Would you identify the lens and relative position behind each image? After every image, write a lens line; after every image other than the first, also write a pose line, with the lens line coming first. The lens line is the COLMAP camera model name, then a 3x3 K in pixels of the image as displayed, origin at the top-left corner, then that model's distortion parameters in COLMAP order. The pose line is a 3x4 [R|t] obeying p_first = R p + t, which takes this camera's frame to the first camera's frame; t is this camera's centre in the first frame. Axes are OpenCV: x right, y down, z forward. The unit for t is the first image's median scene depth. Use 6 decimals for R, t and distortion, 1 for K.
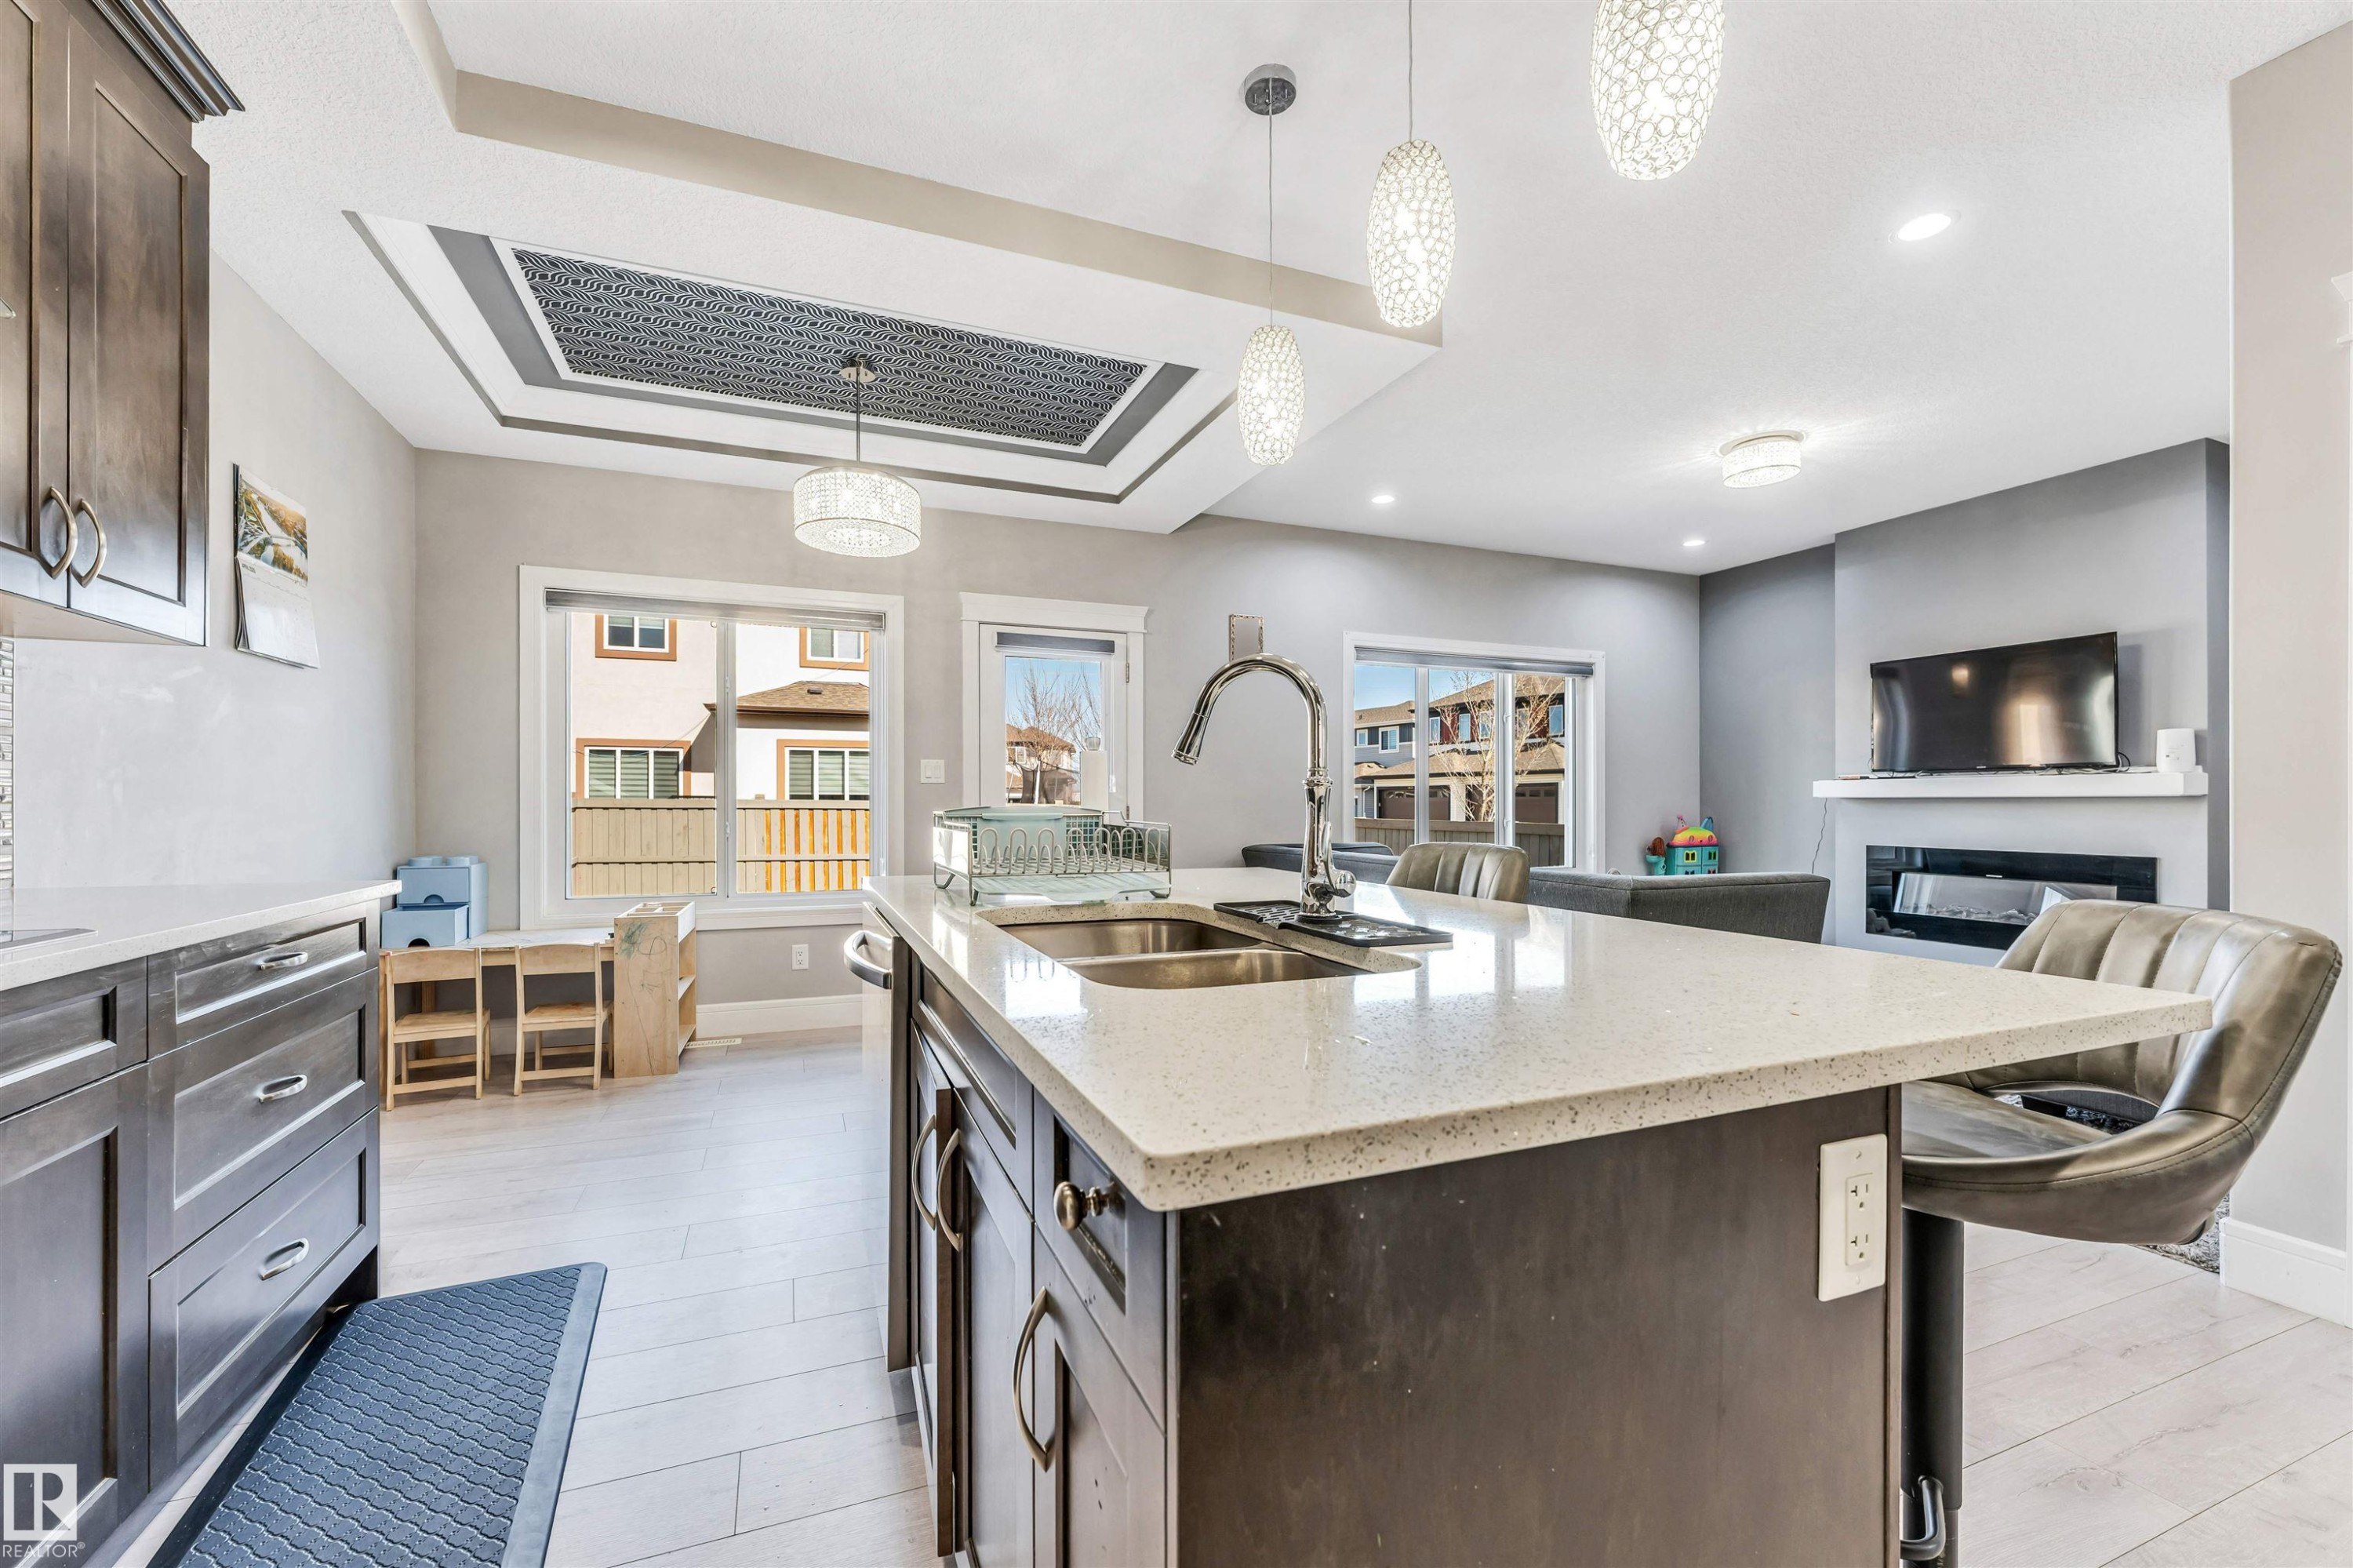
lens RADIAL K [[938.2, 0, 1161.9], [0, 938.2, 797.5], [0, 0, 1]] dist [0.000868, -0.000232]
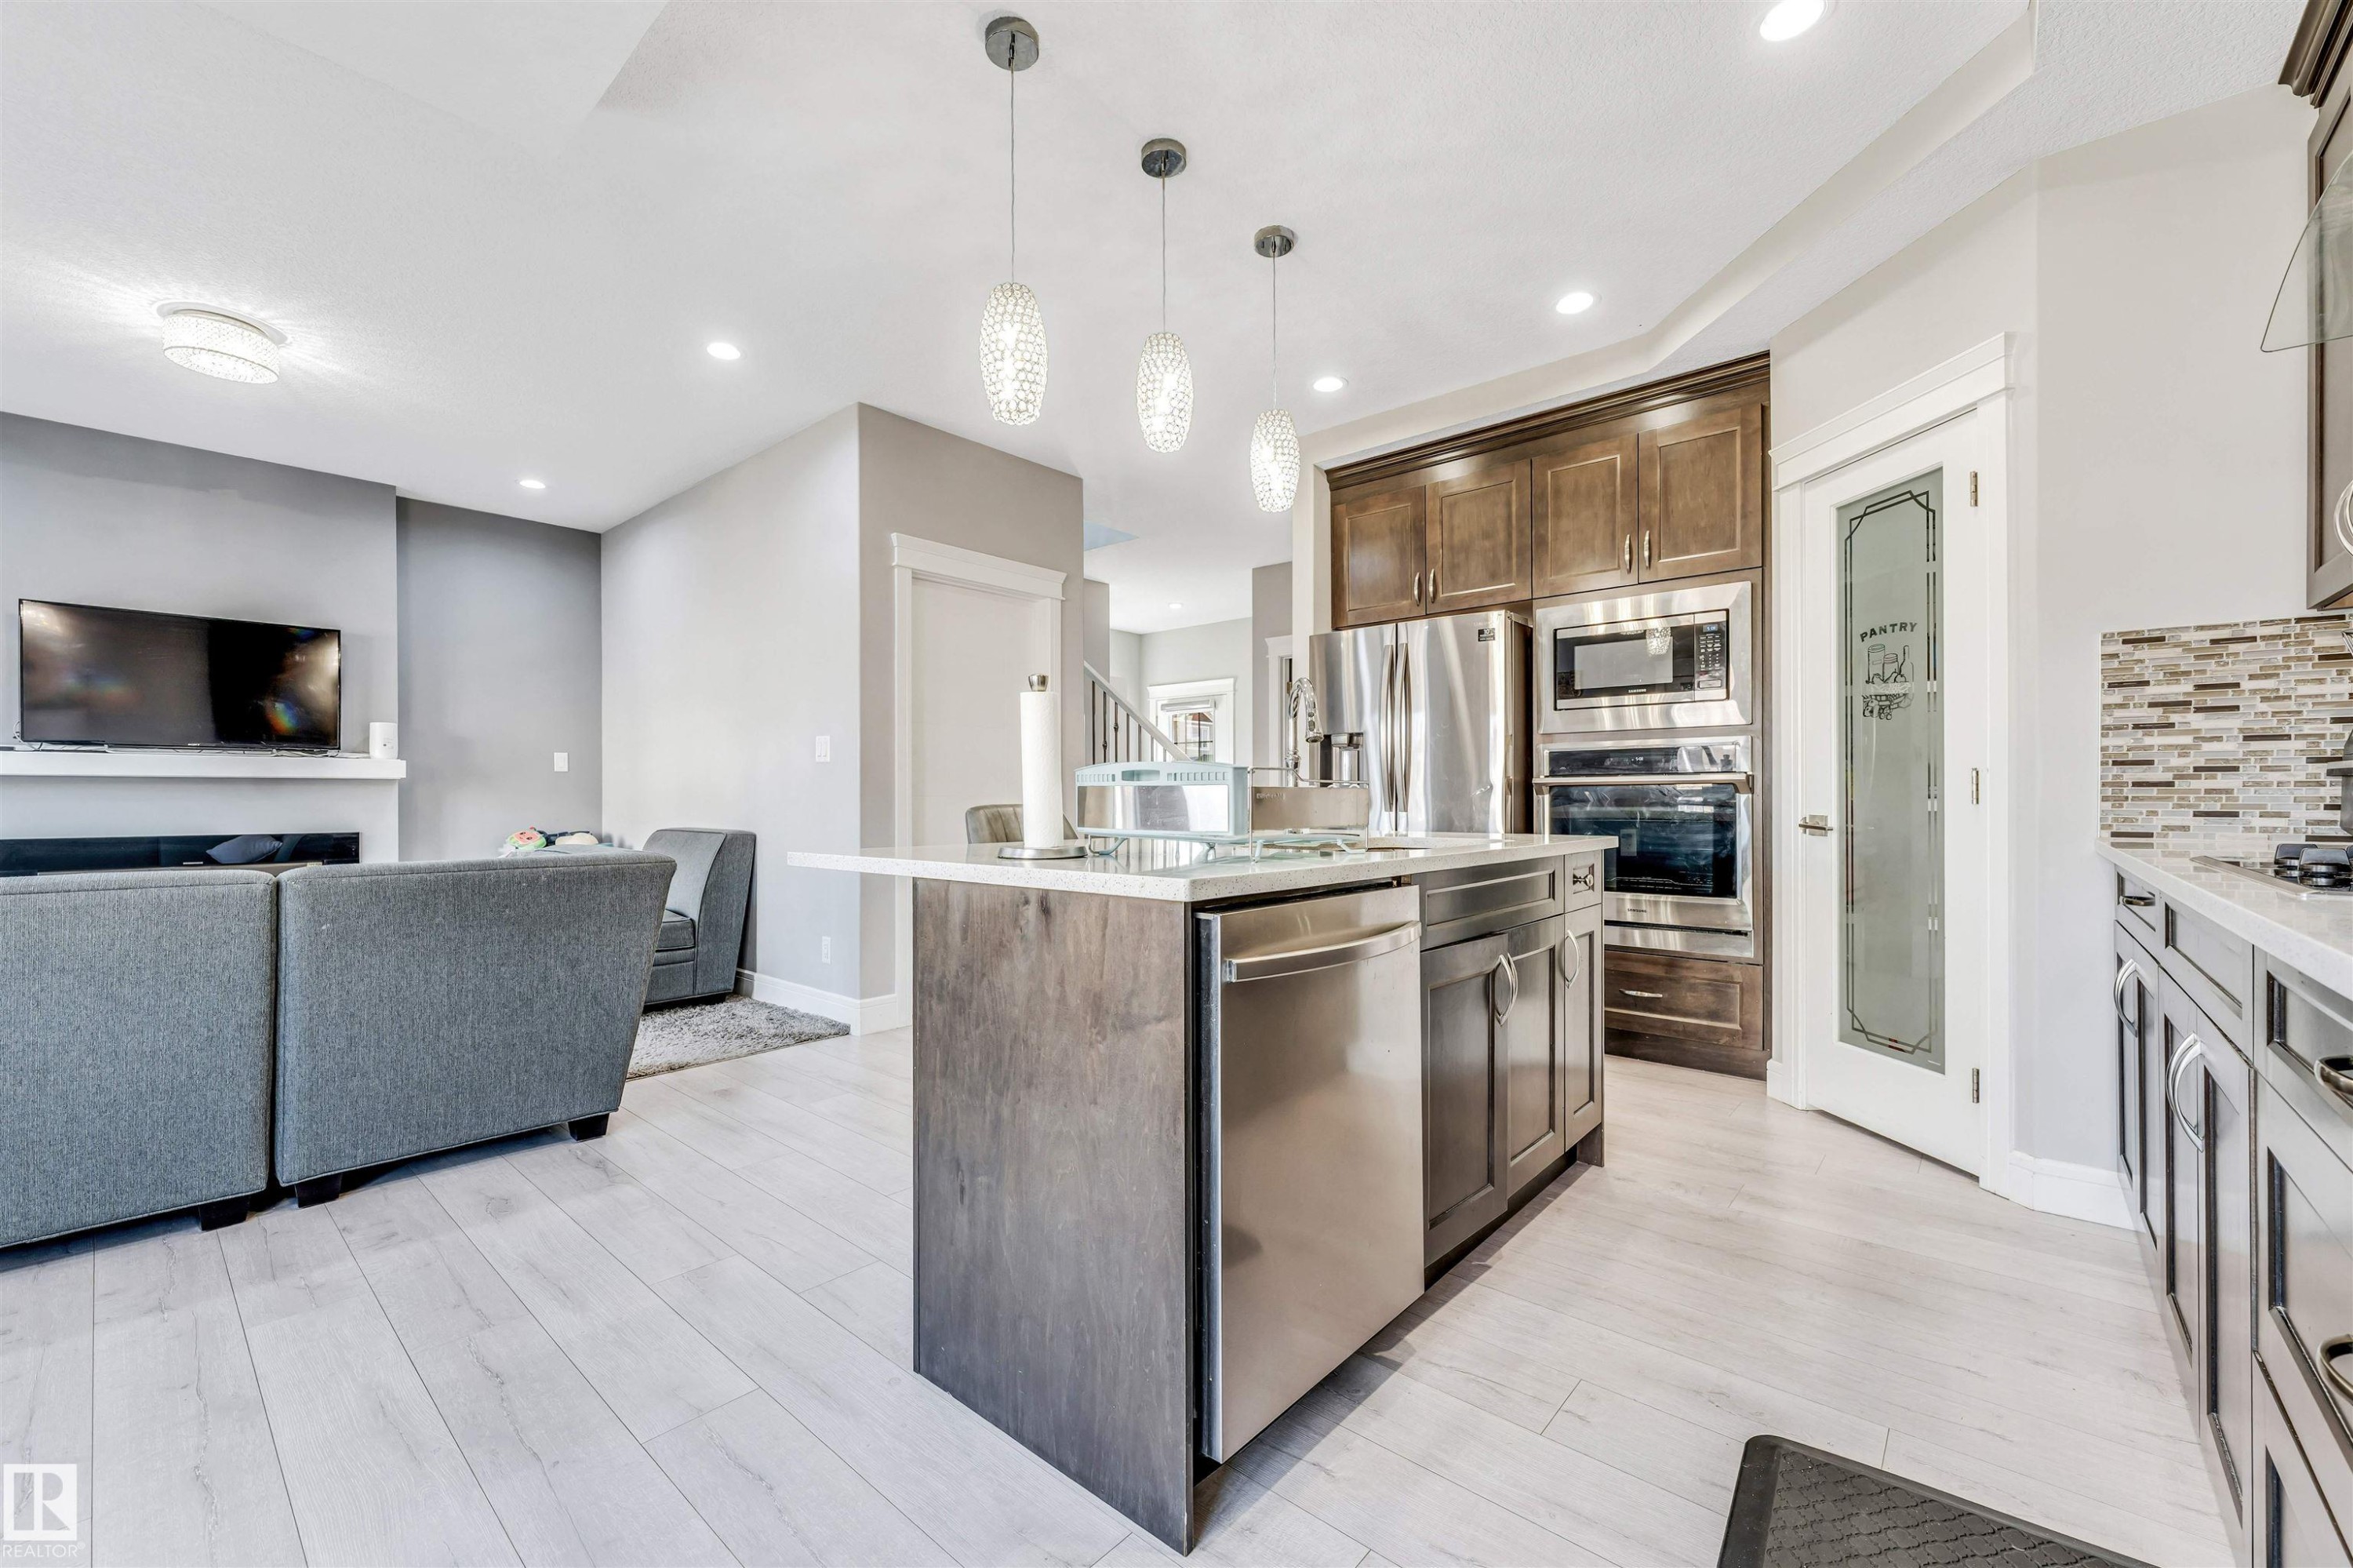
lens RADIAL K [[946.1, 0, 1153.3], [0, 946.1, 791.7], [0, 0, 1]] dist [-0.001630, -0.000322]
pose [[-0.438708, 0.004676, 0.898618, -0.330485], [-0.003886, 0.999967, -0.007101, 0.015049], [-0.898622, -0.006607, -0.438675, 0.514251]]
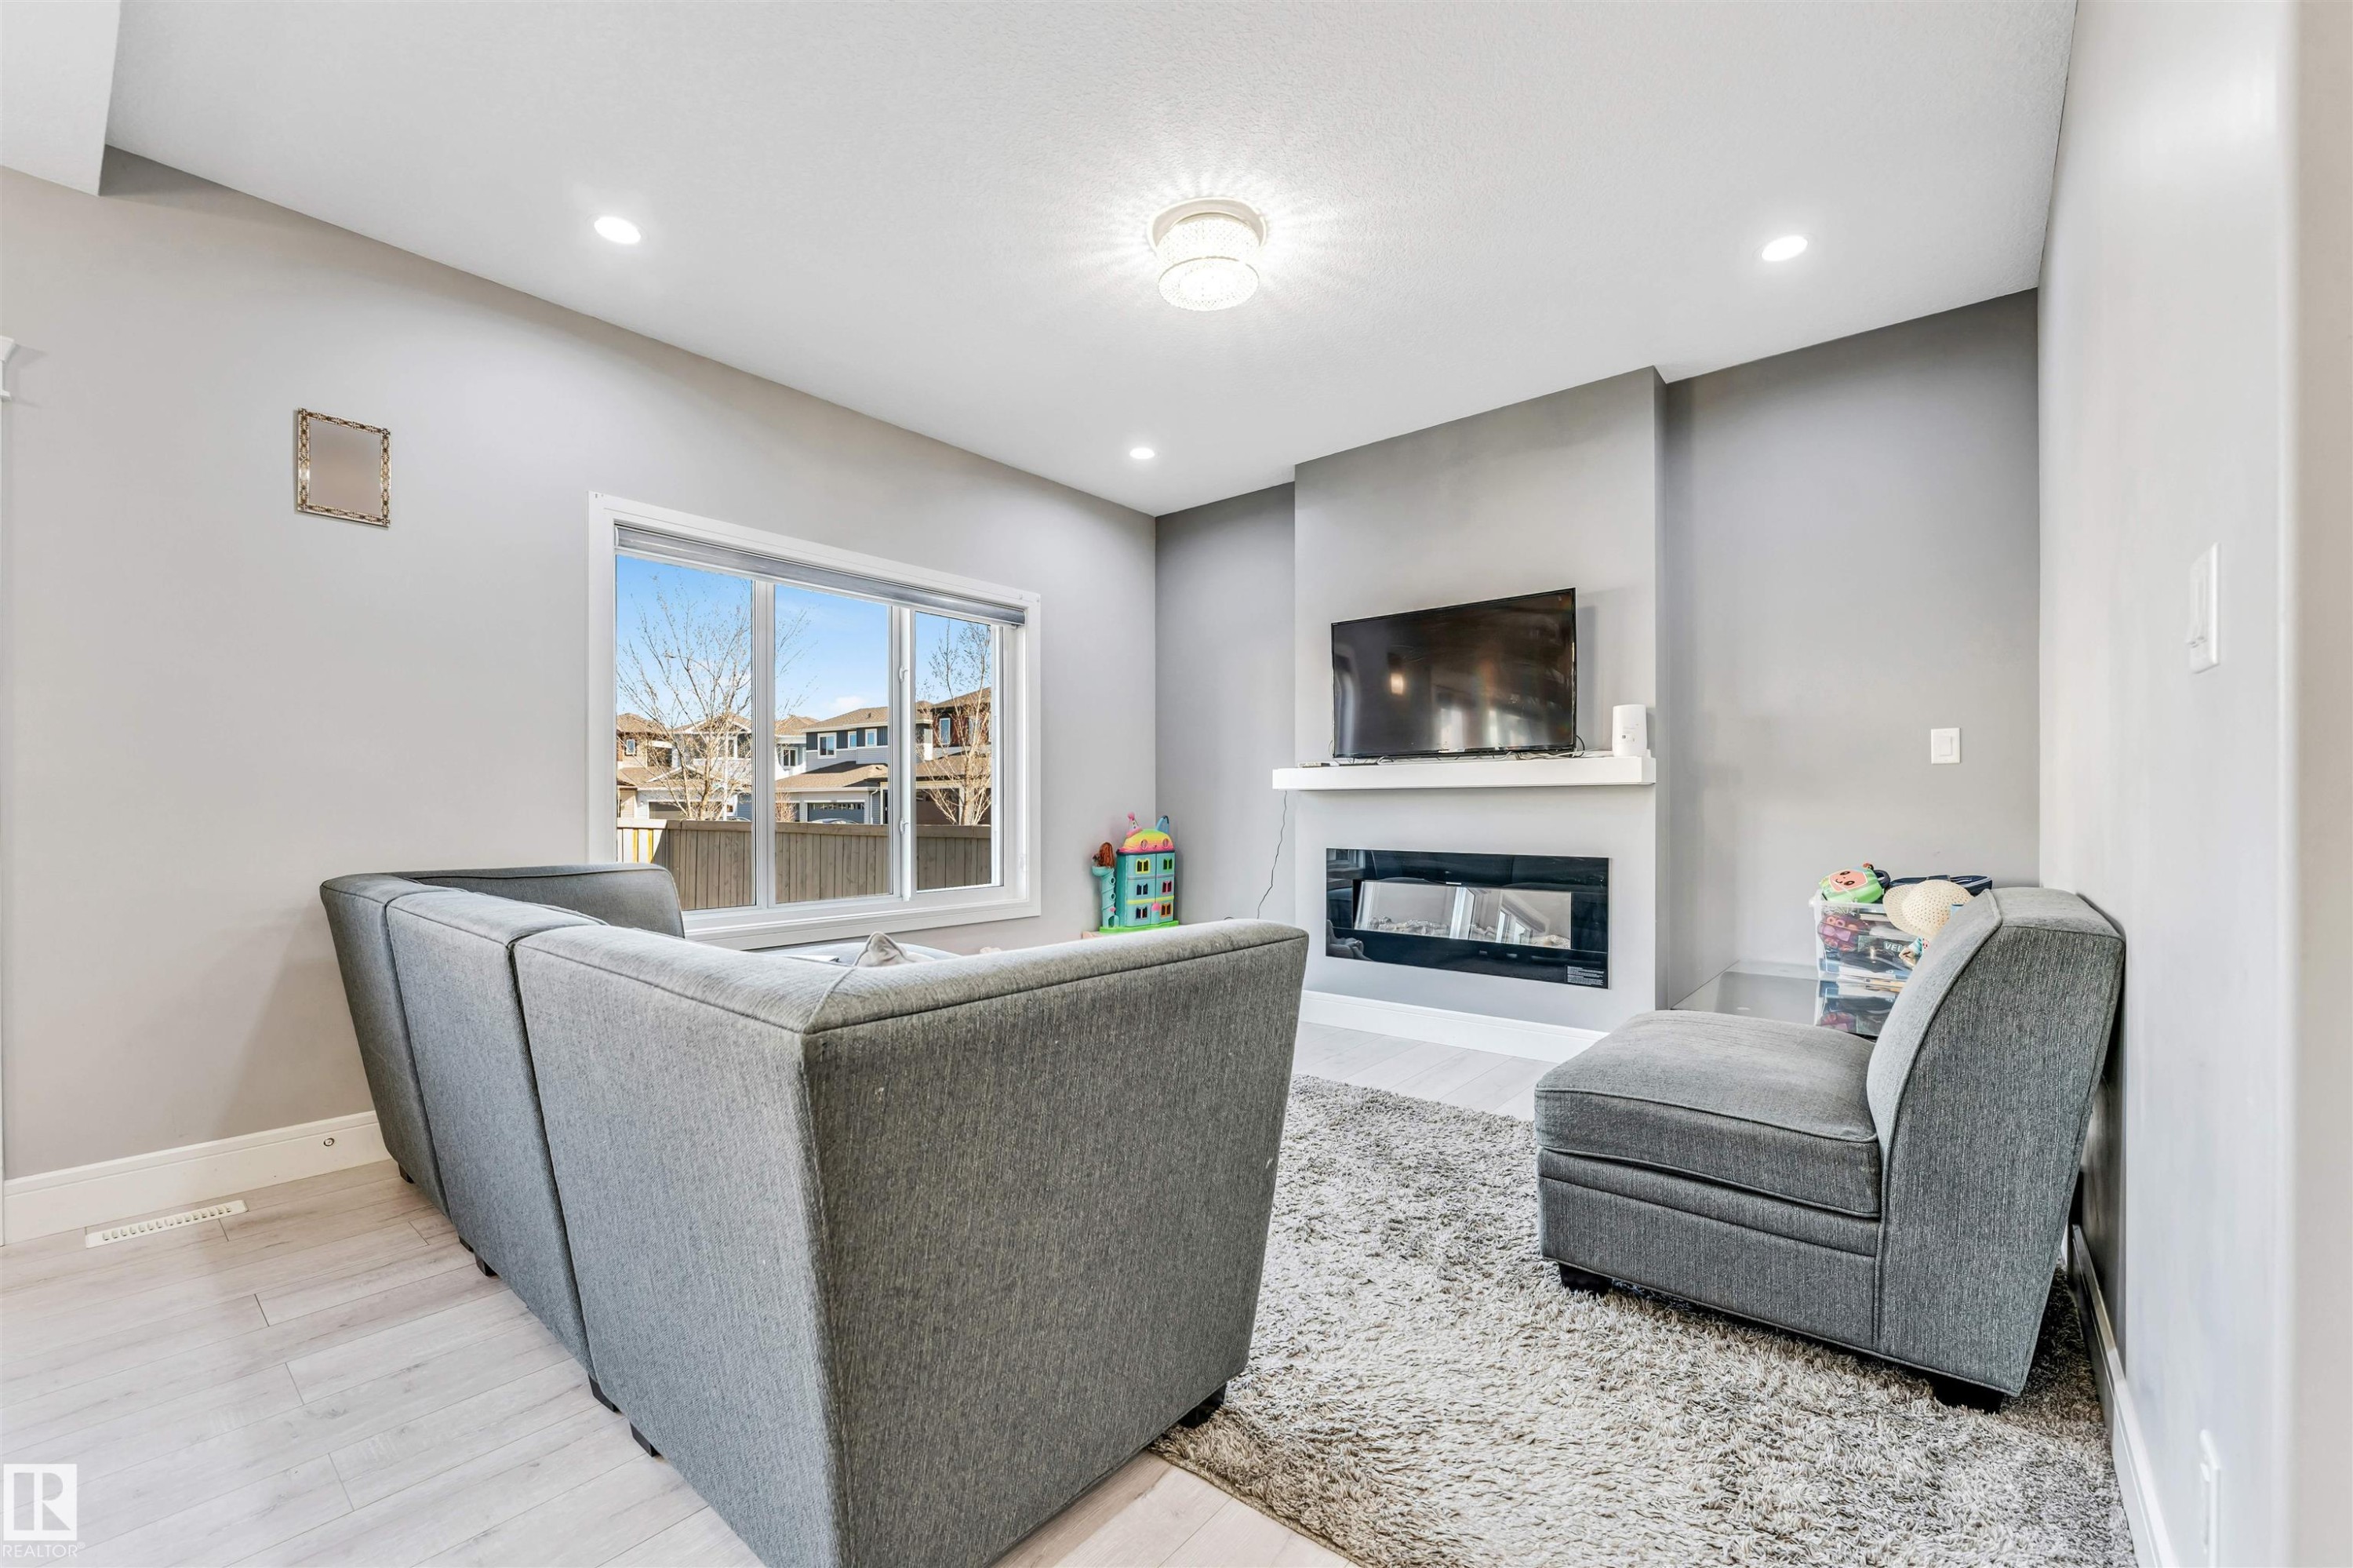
lens RADIAL K [[950.4, 0, 1145.7], [0, 950.4, 814.9], [0, 0, 1]] dist [-0.001384, -0.000237]
pose [[0.887786, -0.005981, 0.460219, 0.237894], [-0.000073, 0.999914, 0.013135, 0.011308], [-0.460257, -0.011695, 0.887708, 0.349018]]
